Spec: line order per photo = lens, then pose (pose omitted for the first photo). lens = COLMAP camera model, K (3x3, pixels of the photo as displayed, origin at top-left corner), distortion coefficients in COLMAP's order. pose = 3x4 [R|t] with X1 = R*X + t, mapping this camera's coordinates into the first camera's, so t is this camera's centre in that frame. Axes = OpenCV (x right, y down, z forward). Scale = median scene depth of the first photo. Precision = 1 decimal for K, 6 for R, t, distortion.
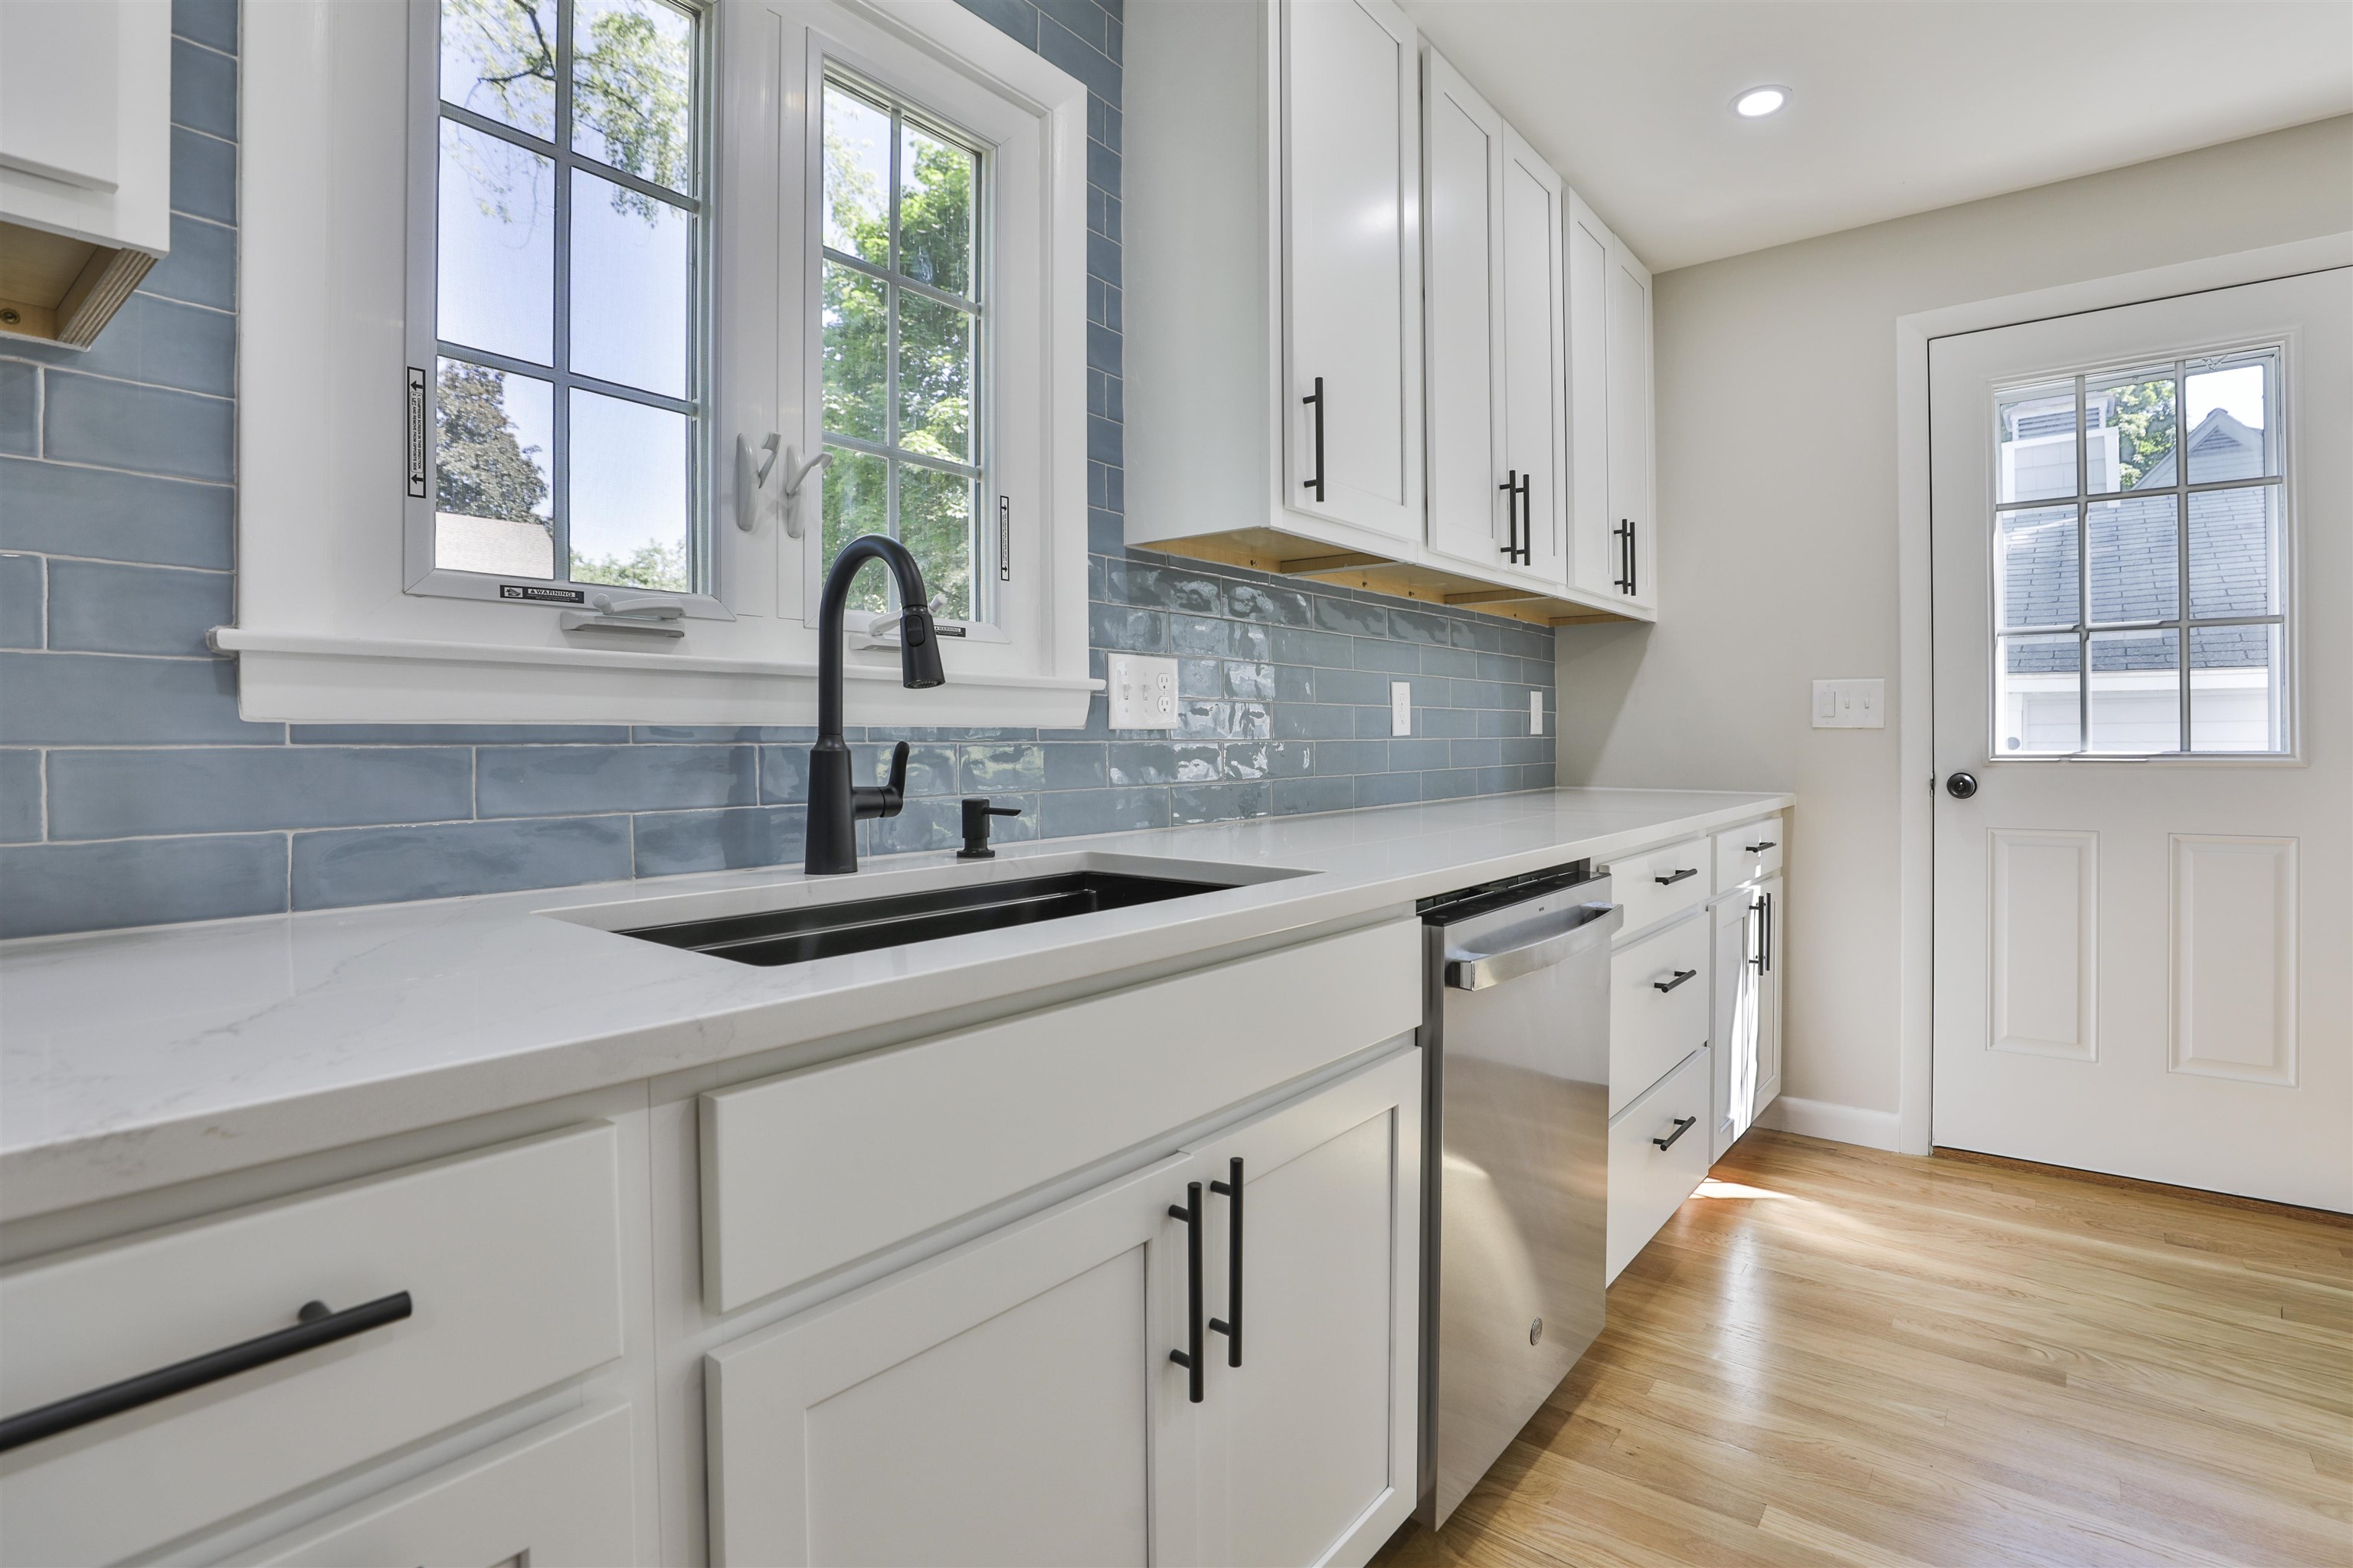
lens RADIAL K [[1117.2, 0, 1249.7], [0, 1117.2, 743.9], [0, 0, 1]] dist [-0.002276, -0.018607]
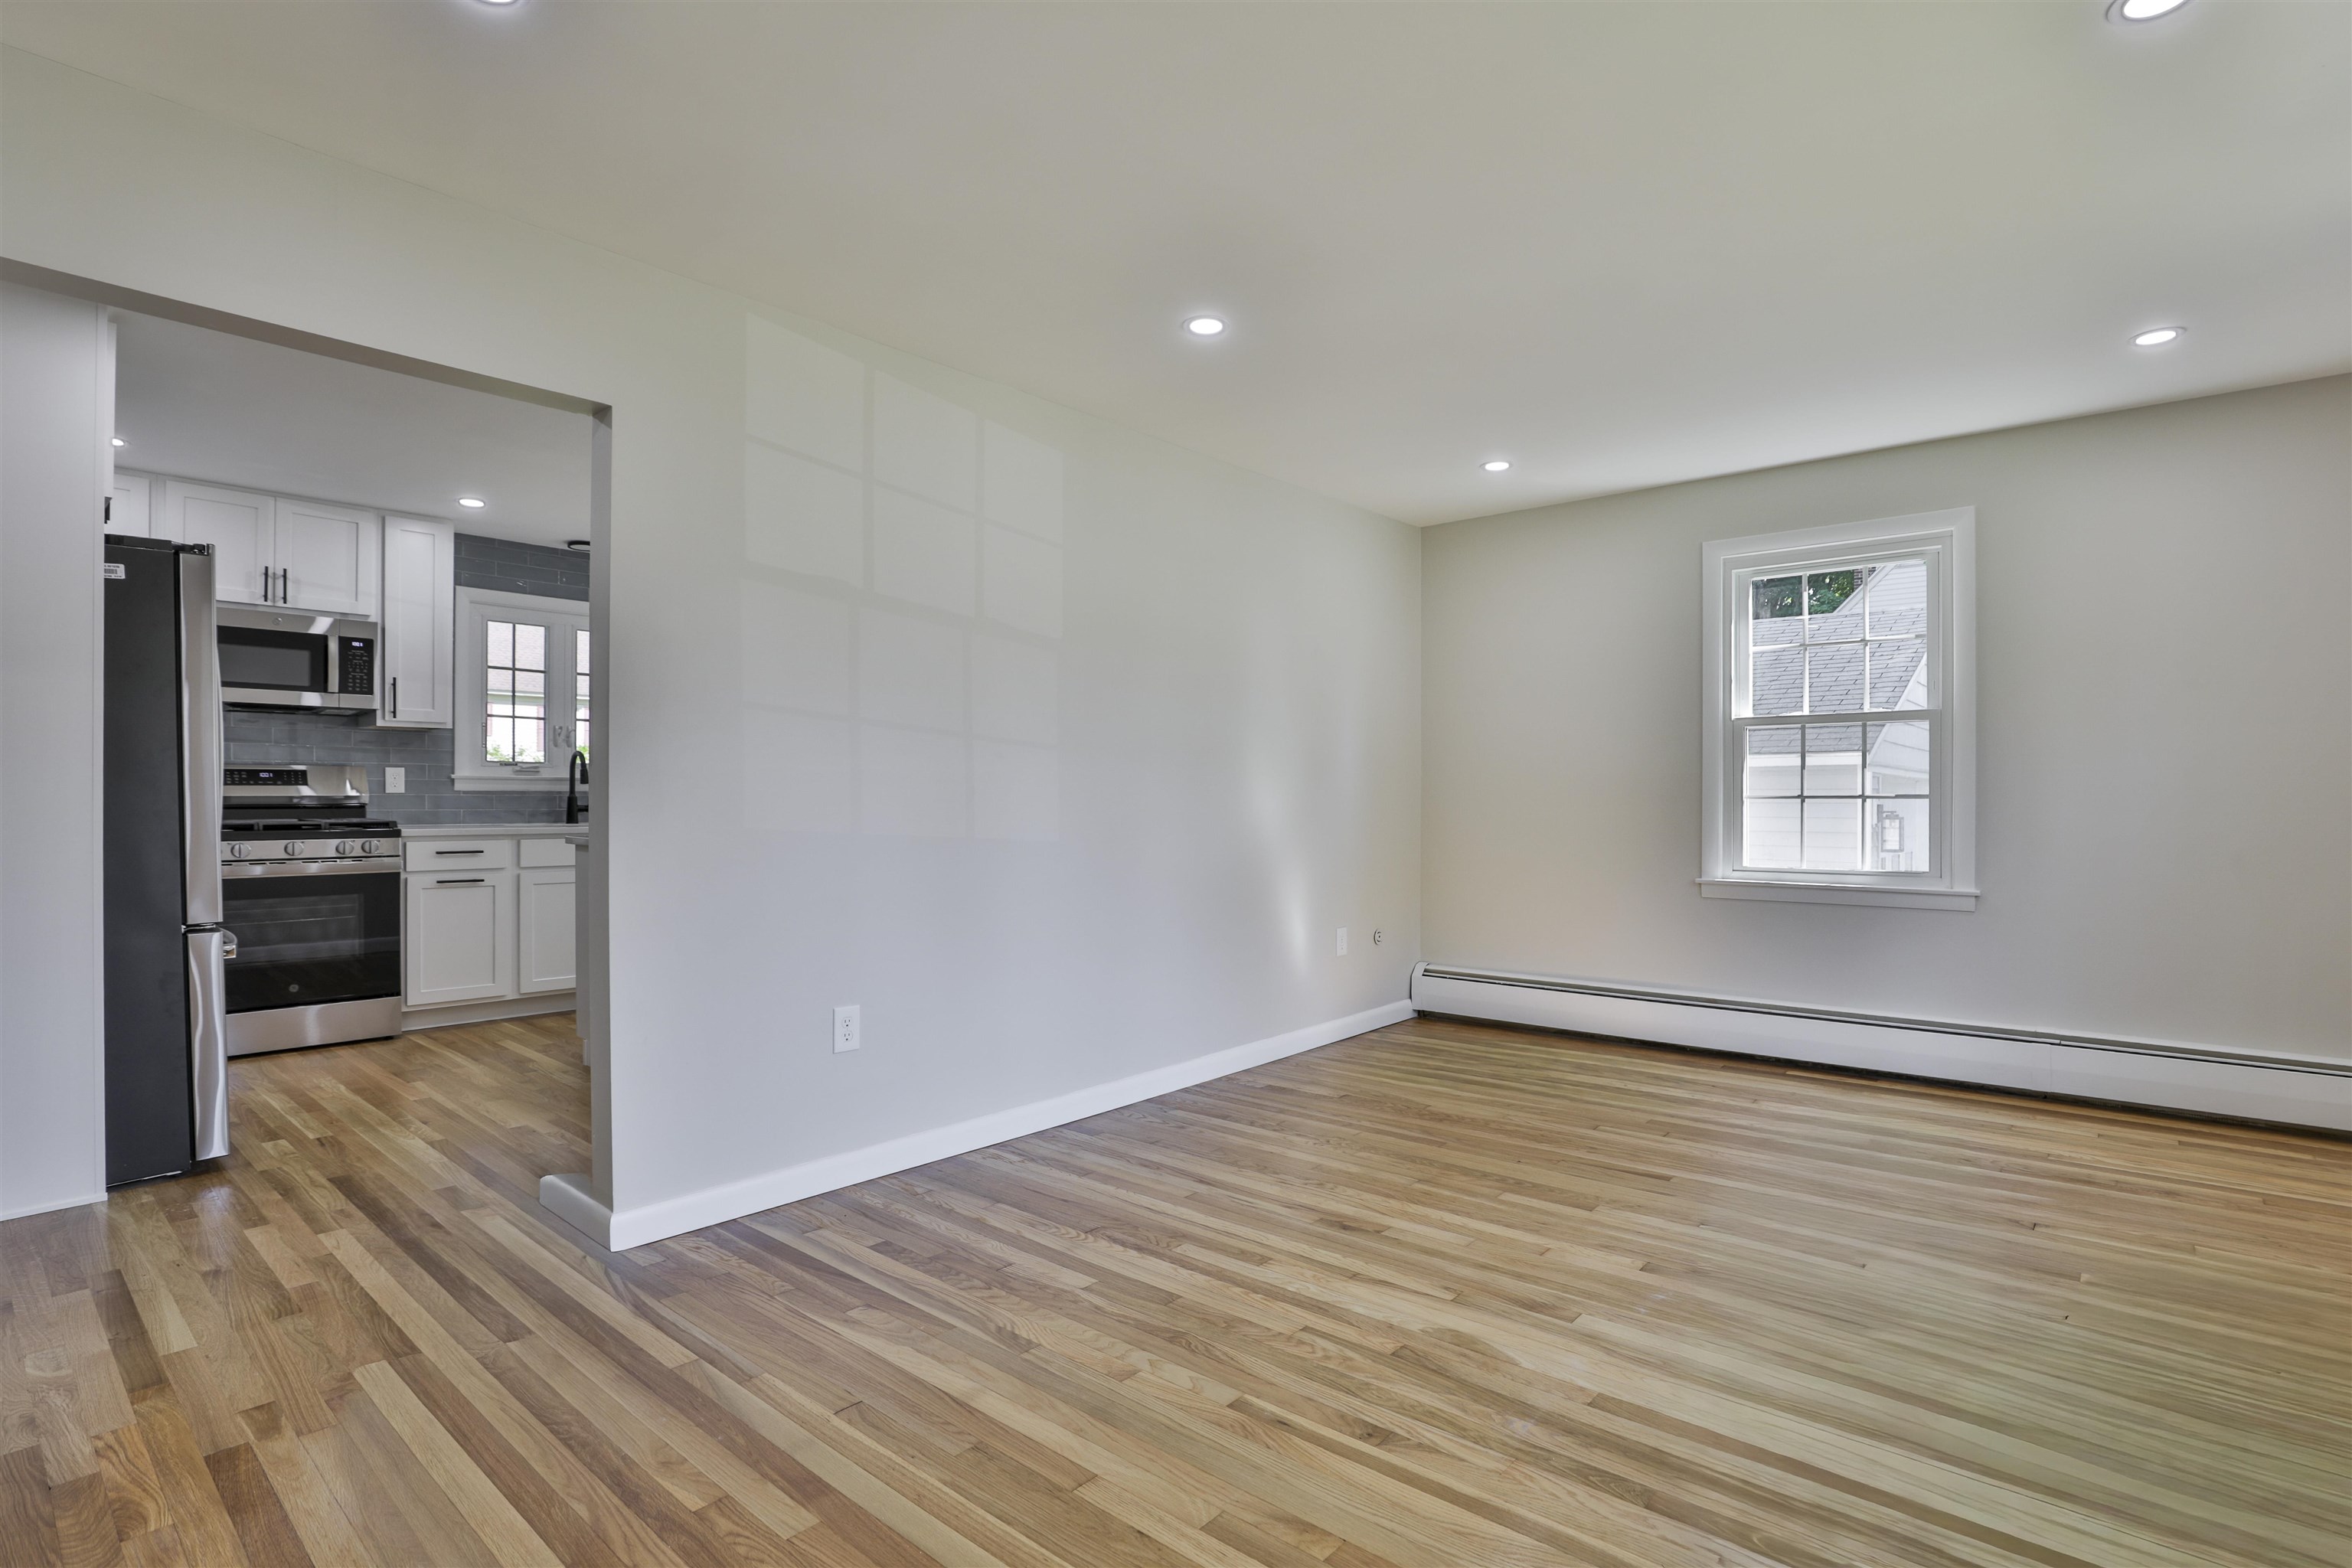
lens RADIAL K [[1095.0, 0, 1196.2], [0, 1095.0, 792.9], [0, 0, 1]] dist [-0.019608, 0.000705]
pose [[0.998361, 0.010394, -0.056271, 1.844529], [-0.010736, 0.999926, -0.005766, -0.009208], [0.056206, 0.006360, 0.998399, -2.504577]]
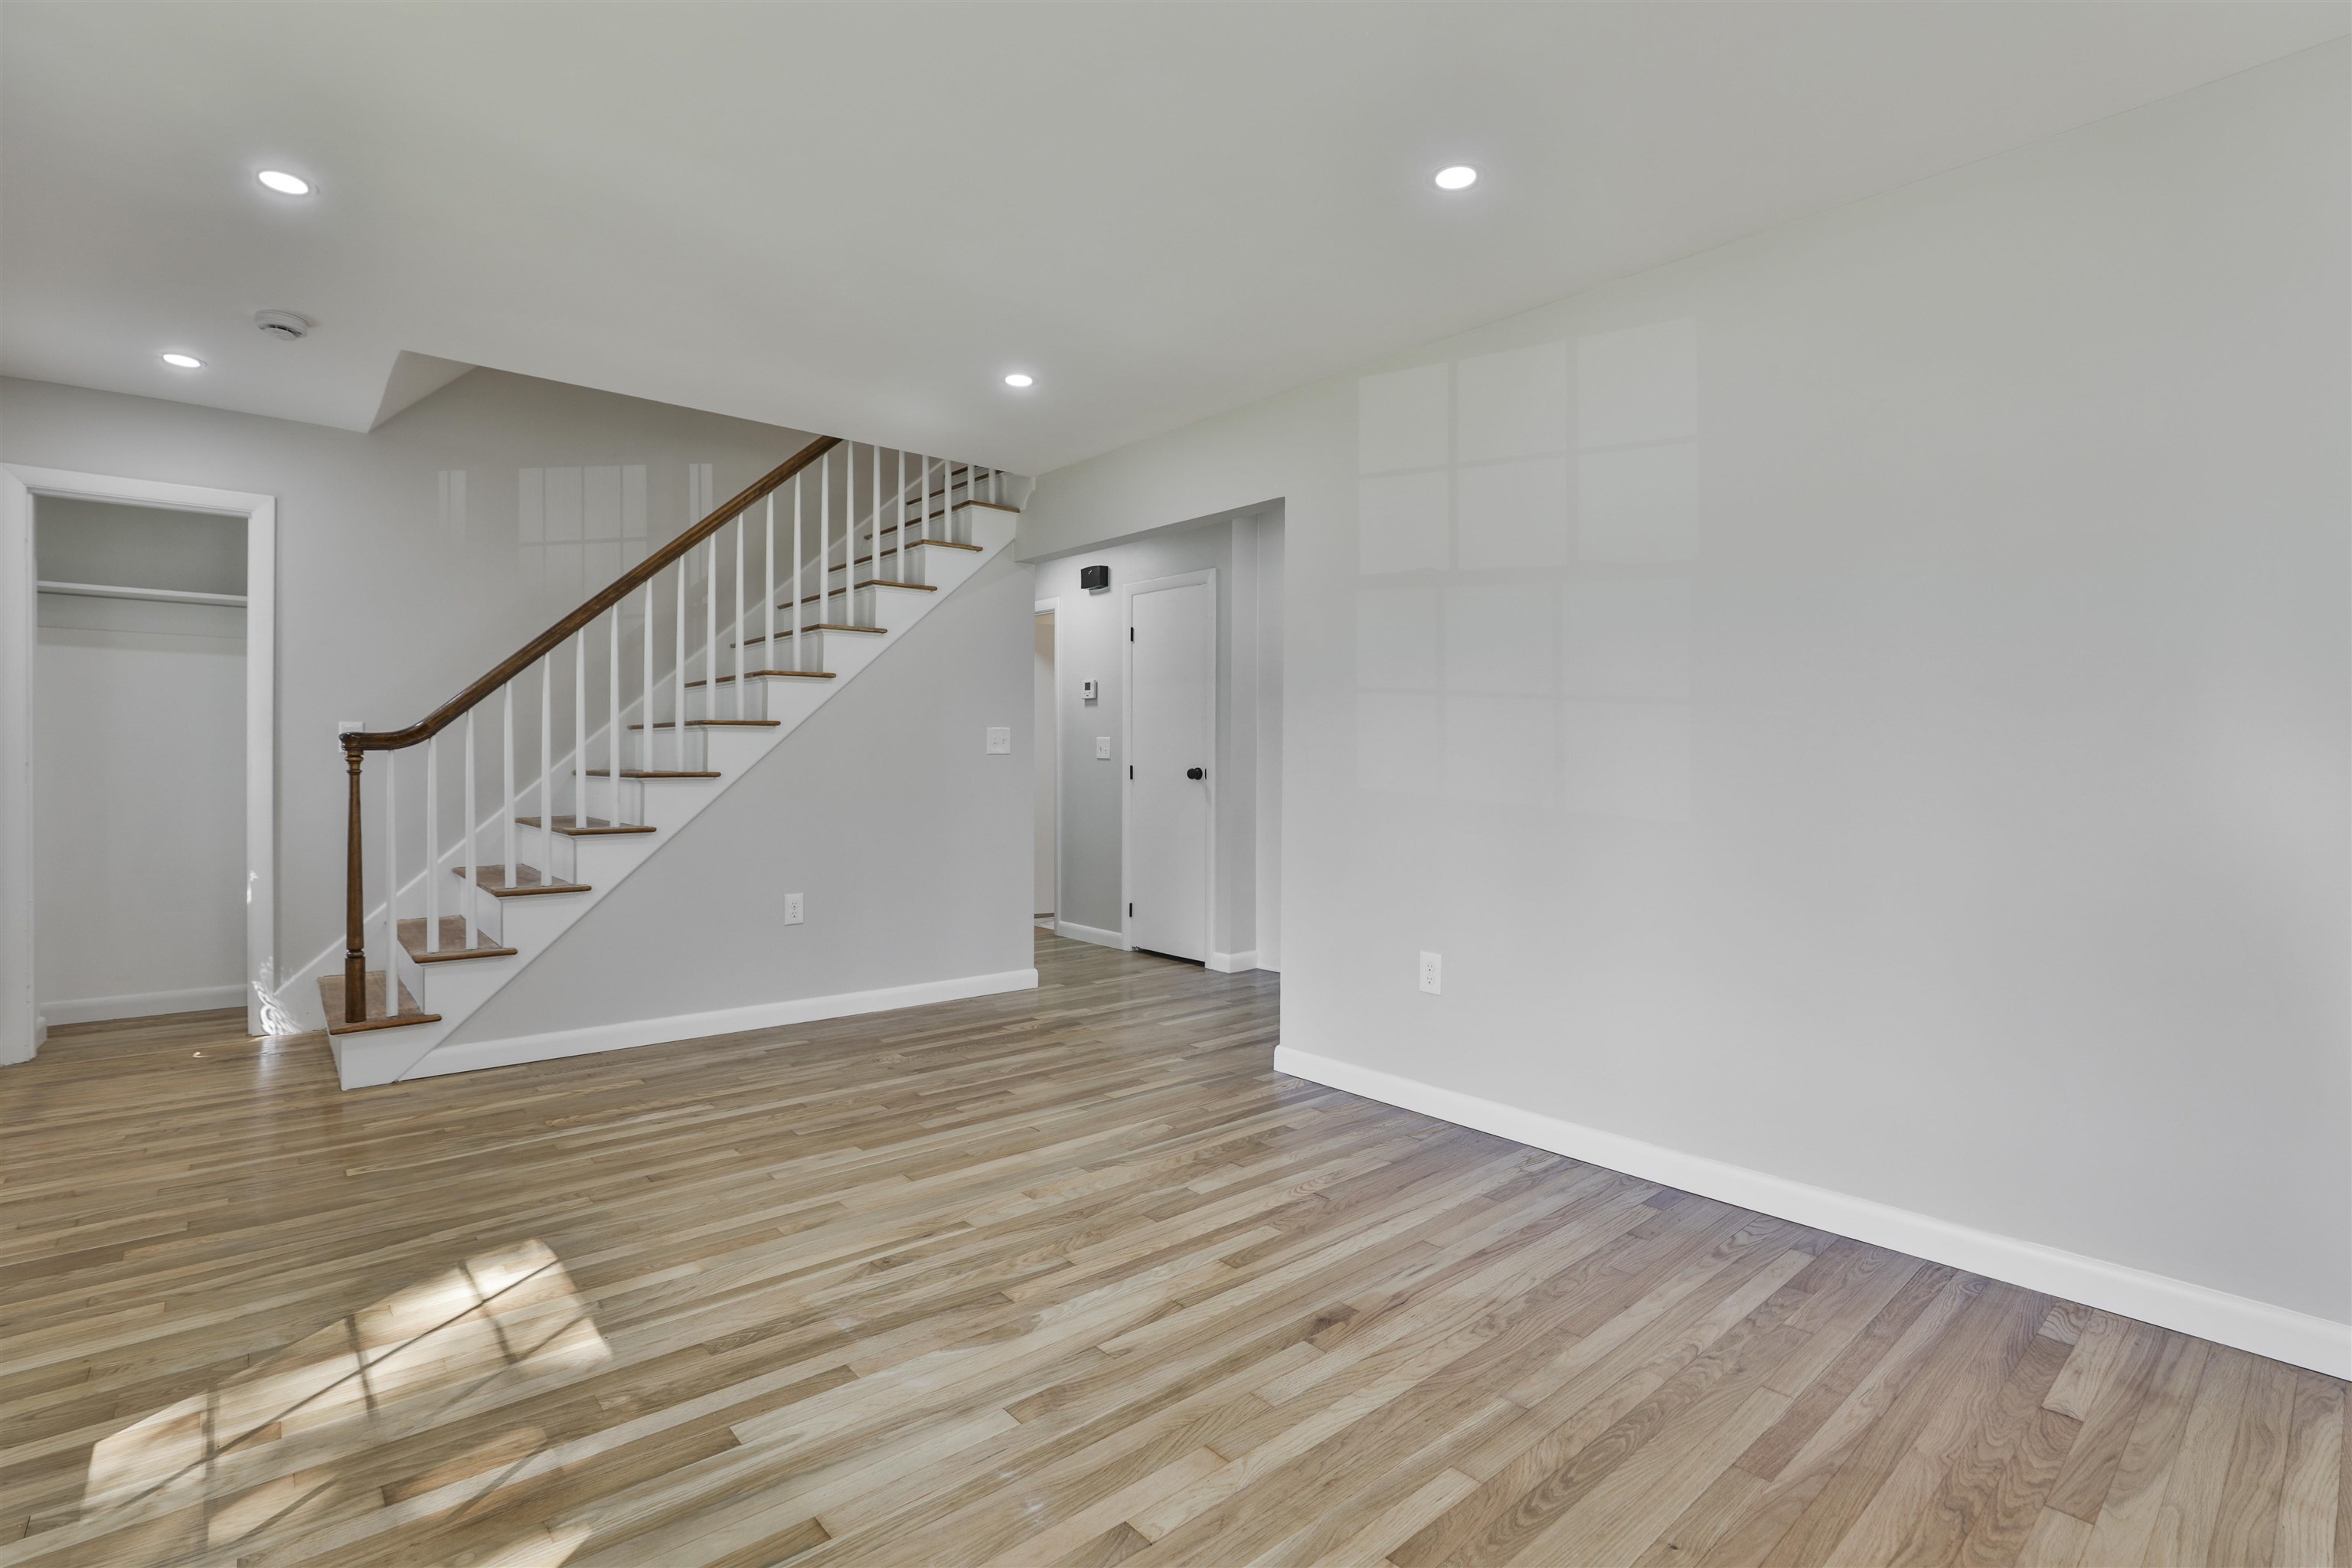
lens RADIAL K [[1148.1, 0, 1211.0], [0, 1148.1, 766.0], [0, 0, 1]] dist [-0.045812, 0.012545]
pose [[-0.186719, 0.013043, -0.982327, 3.300580], [-0.007433, 0.999864, 0.014688, -0.029675], [0.982385, 0.010044, -0.186597, -0.730637]]
